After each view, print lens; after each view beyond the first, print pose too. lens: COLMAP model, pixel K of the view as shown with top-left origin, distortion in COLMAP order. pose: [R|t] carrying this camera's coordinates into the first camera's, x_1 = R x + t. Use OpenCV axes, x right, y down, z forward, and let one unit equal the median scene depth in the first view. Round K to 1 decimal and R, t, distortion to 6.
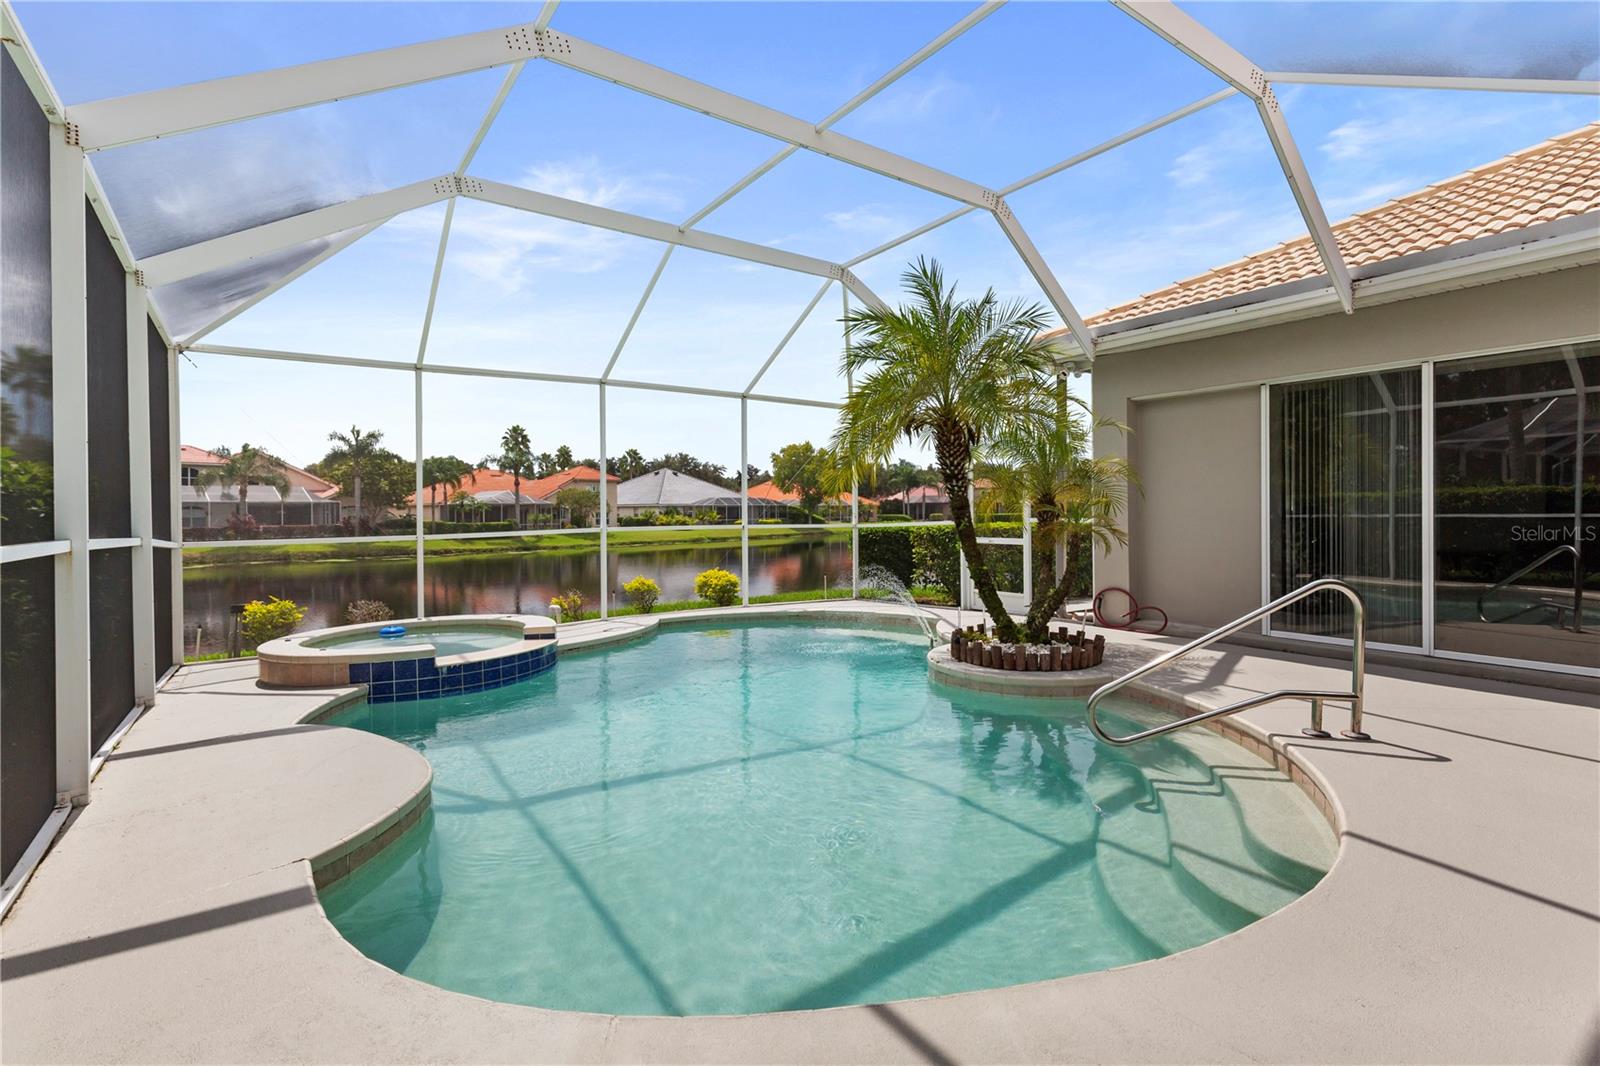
lens RADIAL K [[728.1, 0, 810.4], [0, 728.1, 504.0], [0, 0, 1]] dist [0.009056, -0.001884]
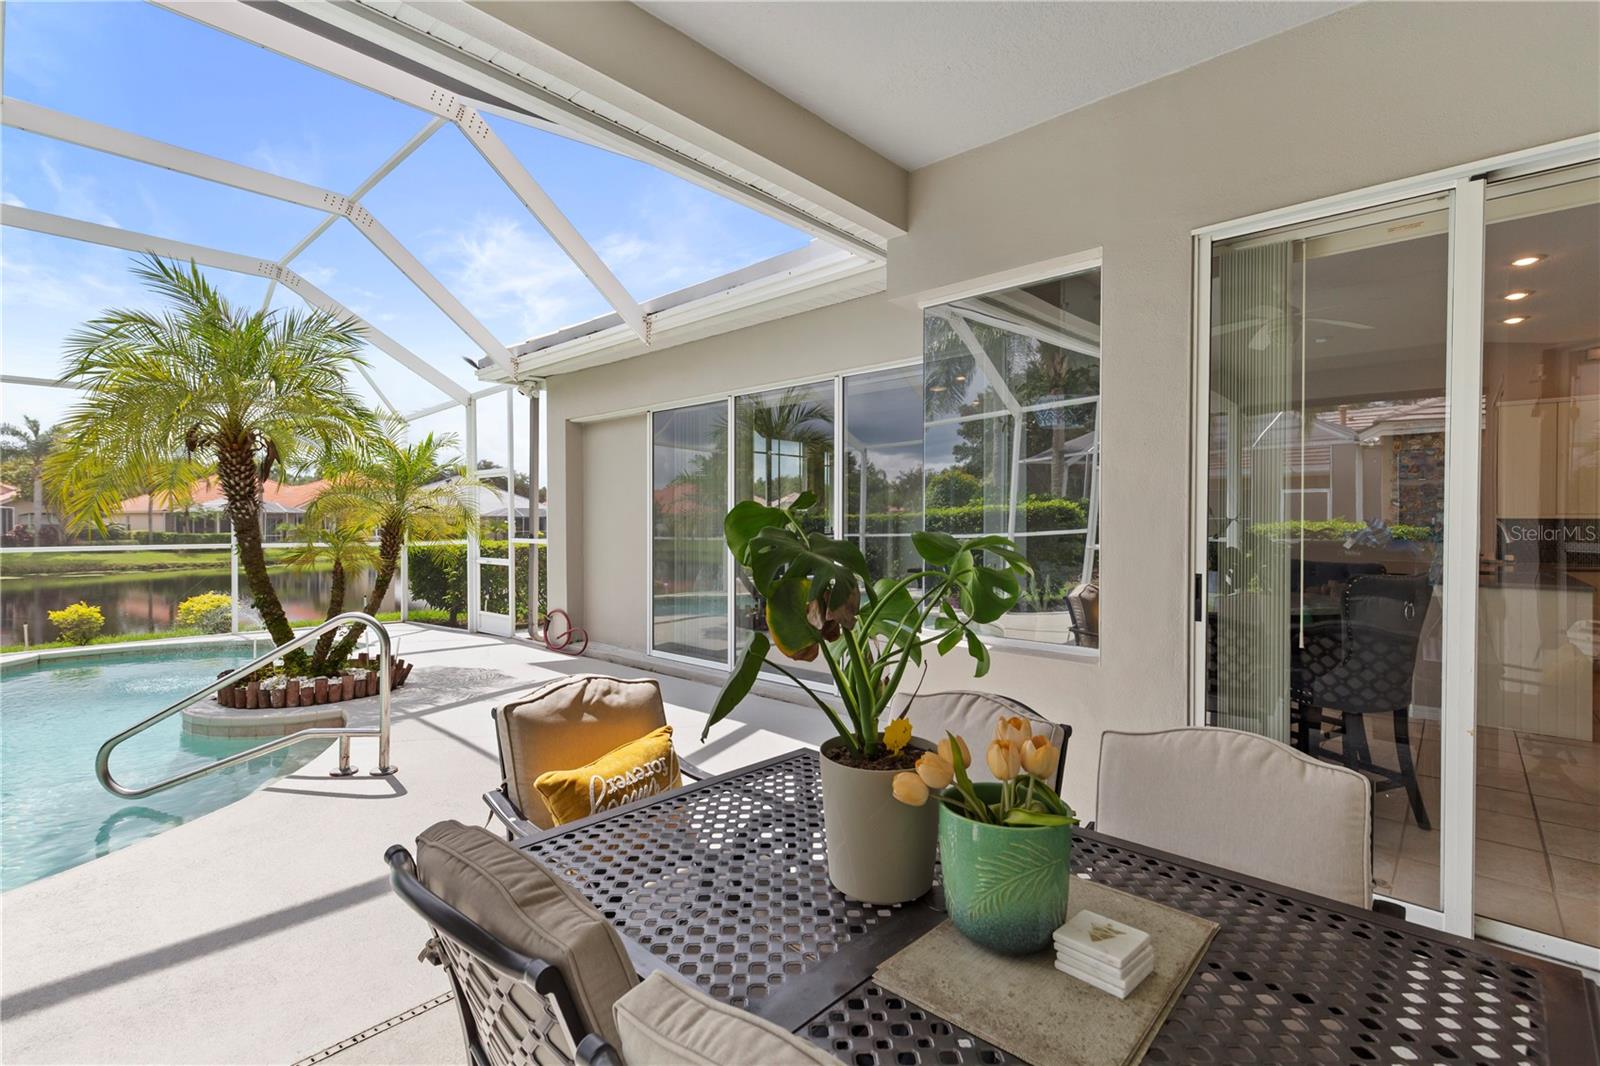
lens RADIAL K [[728.1, 0, 797.1], [0, 728.1, 524.2], [0, 0, 1]] dist [0.009056, -0.001884]
pose [[0.979296, 0.007484, 0.202295, 0.066994], [-0.009886, 0.999892, 0.010864, -0.002083], [-0.202192, -0.012639, 0.979264, -0.004794]]
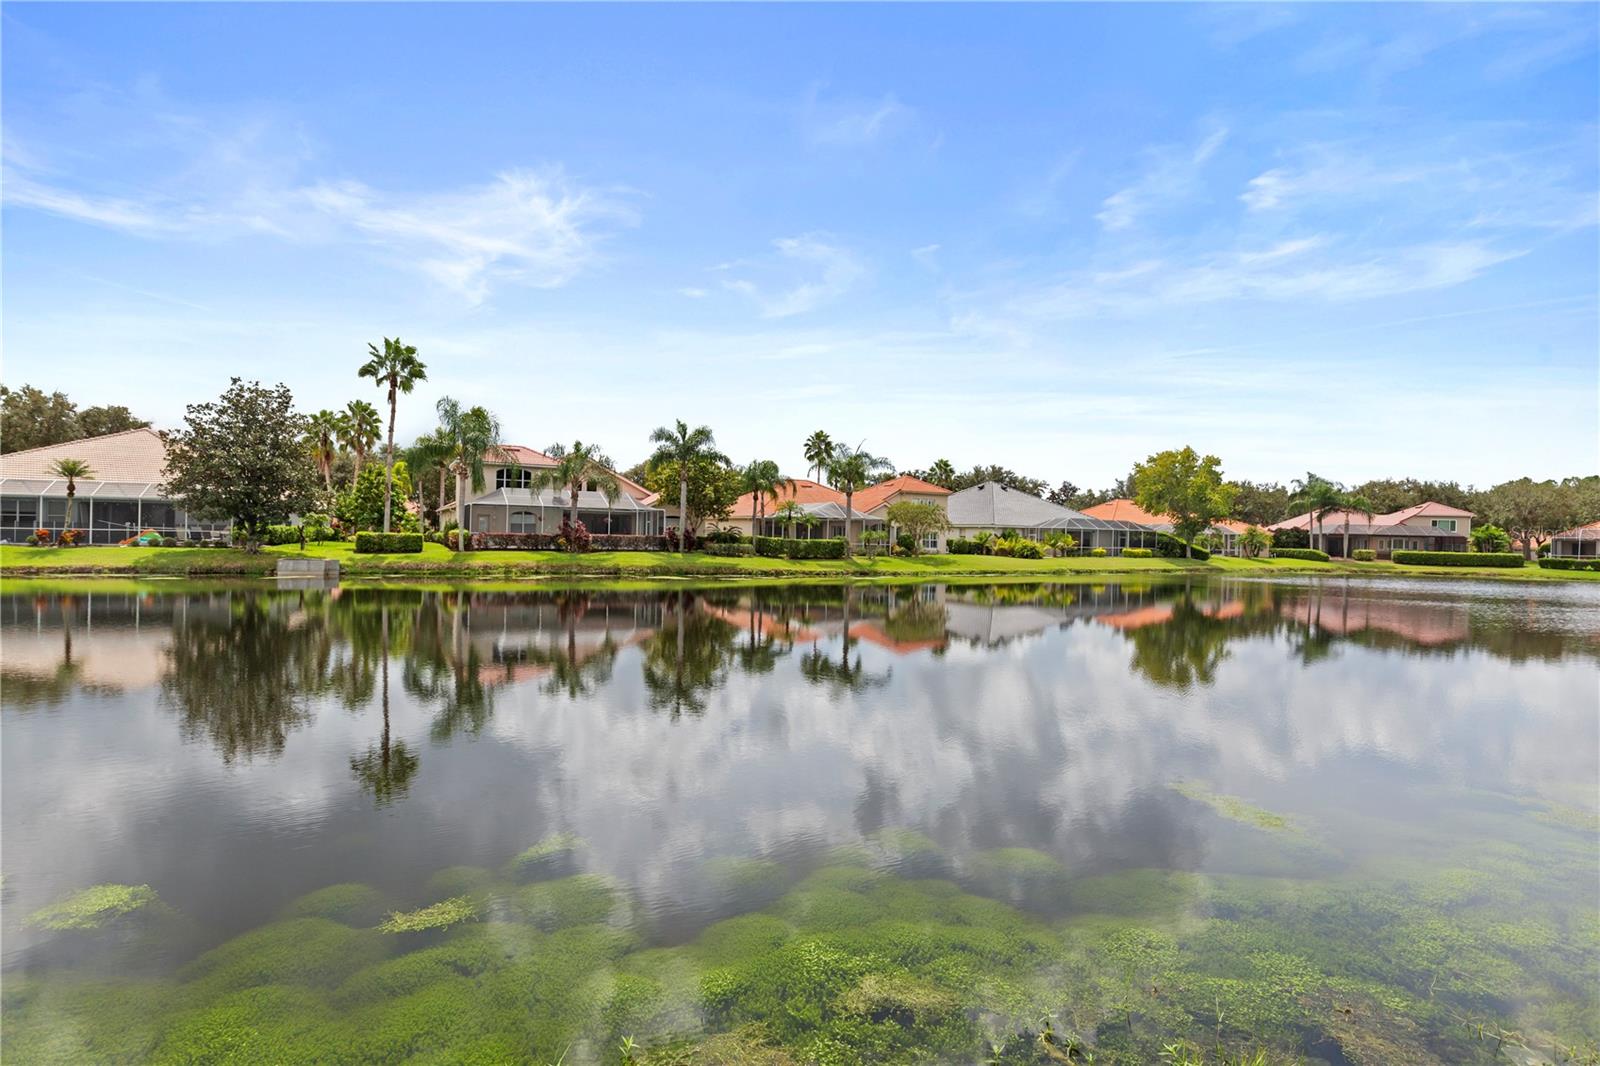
lens RADIAL K [[818.8, 0, 809.7], [0, 818.8, 538.3], [0, 0, 1]] dist [-0.003164, 0.000054]
pose [[0.942779, 0.030598, -0.332011, -0.162071], [-0.027288, 0.999521, 0.014629, 0.011691], [0.332300, -0.004731, 0.943162, 0.146038]]
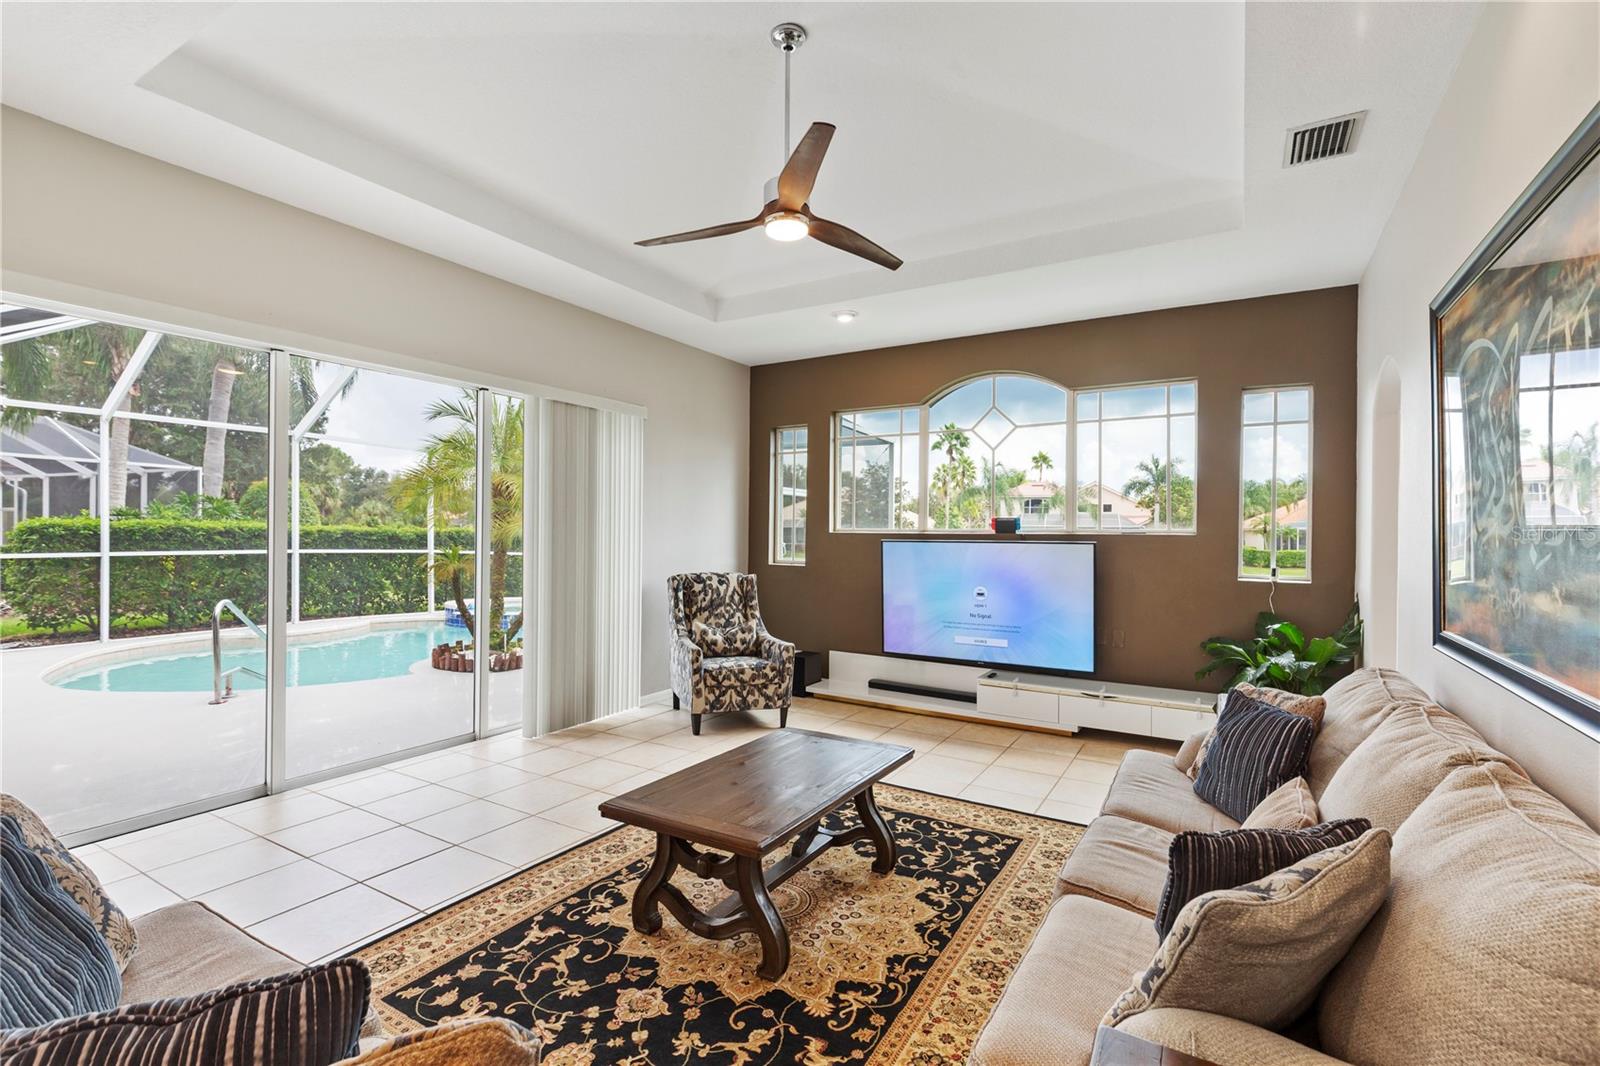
lens RADIAL K [[728.1, 0, 782.3], [0, 728.1, 535.9], [0, 0, 1]] dist [0.009056, -0.001884]
pose [[0.379558, 0.018406, -0.924985, 0.158542], [-0.006959, 0.999831, 0.017040, -0.004583], [0.925142, -0.000031, 0.379622, 0.091052]]
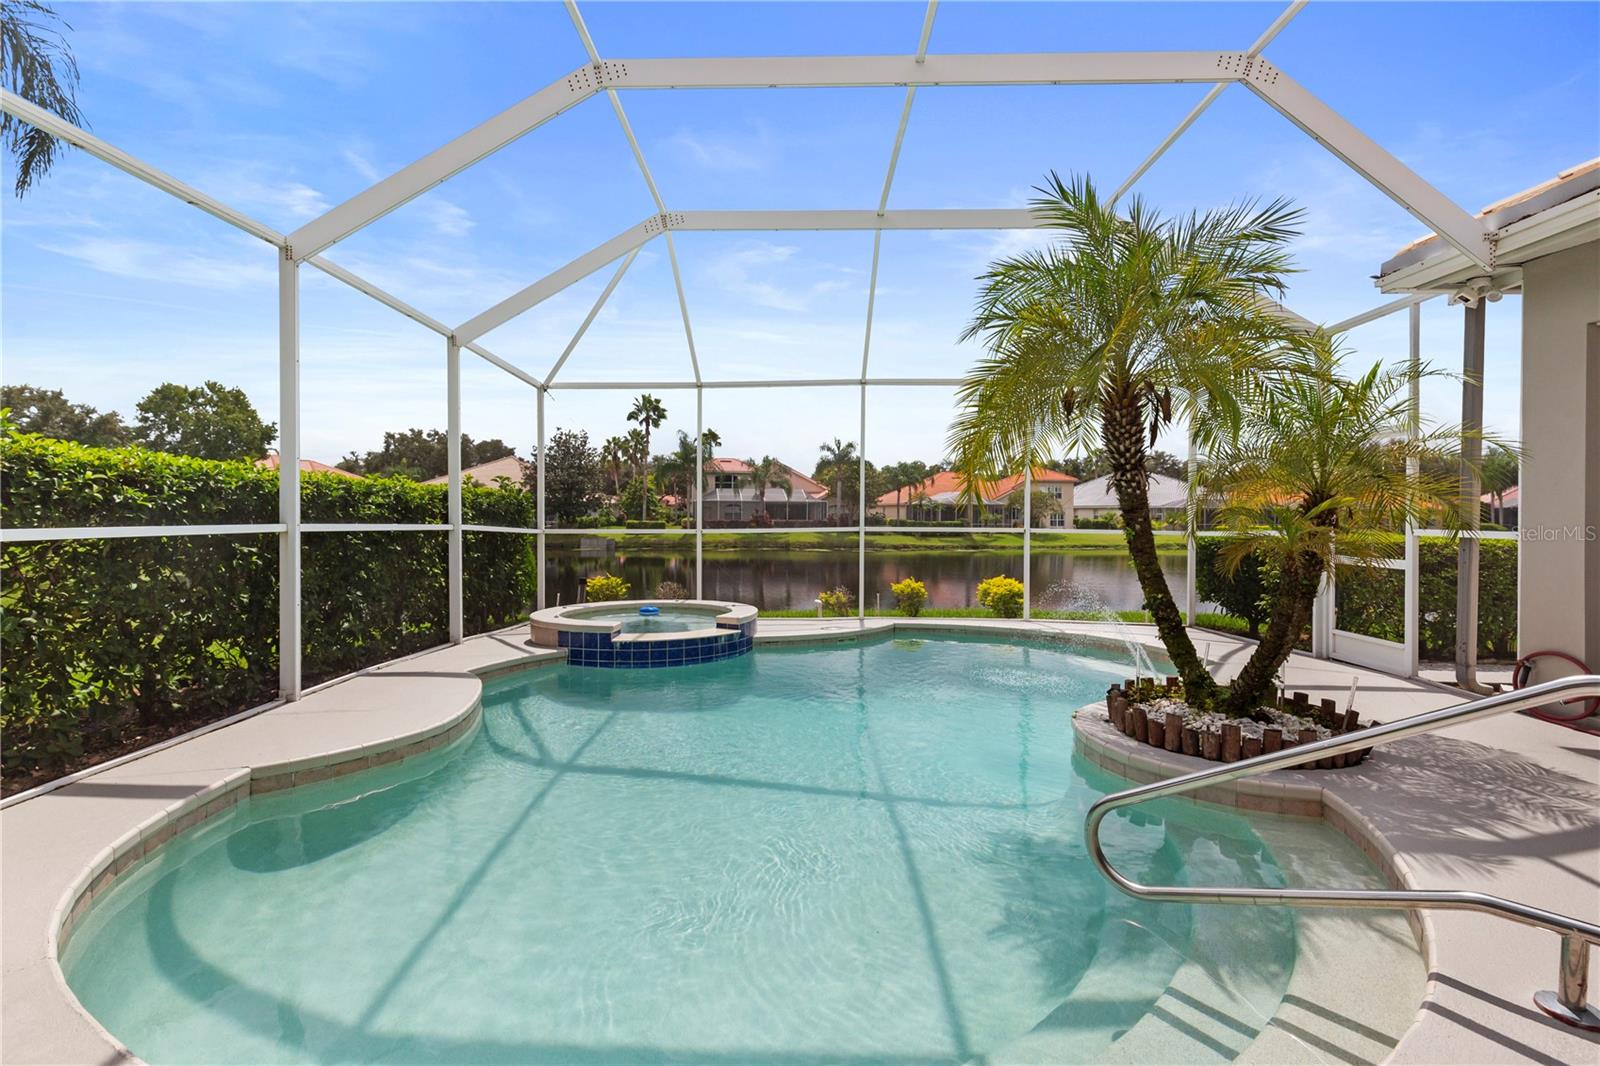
lens RADIAL K [[728.1, 0, 797.1], [0, 728.1, 511.4], [0, 0, 1]] dist [0.009056, -0.001884]
pose [[0.797835, 0.013413, -0.602727, 0.035992], [-0.008109, 0.999901, 0.011517, -0.000015], [0.602822, -0.004301, 0.797864, 0.020771]]
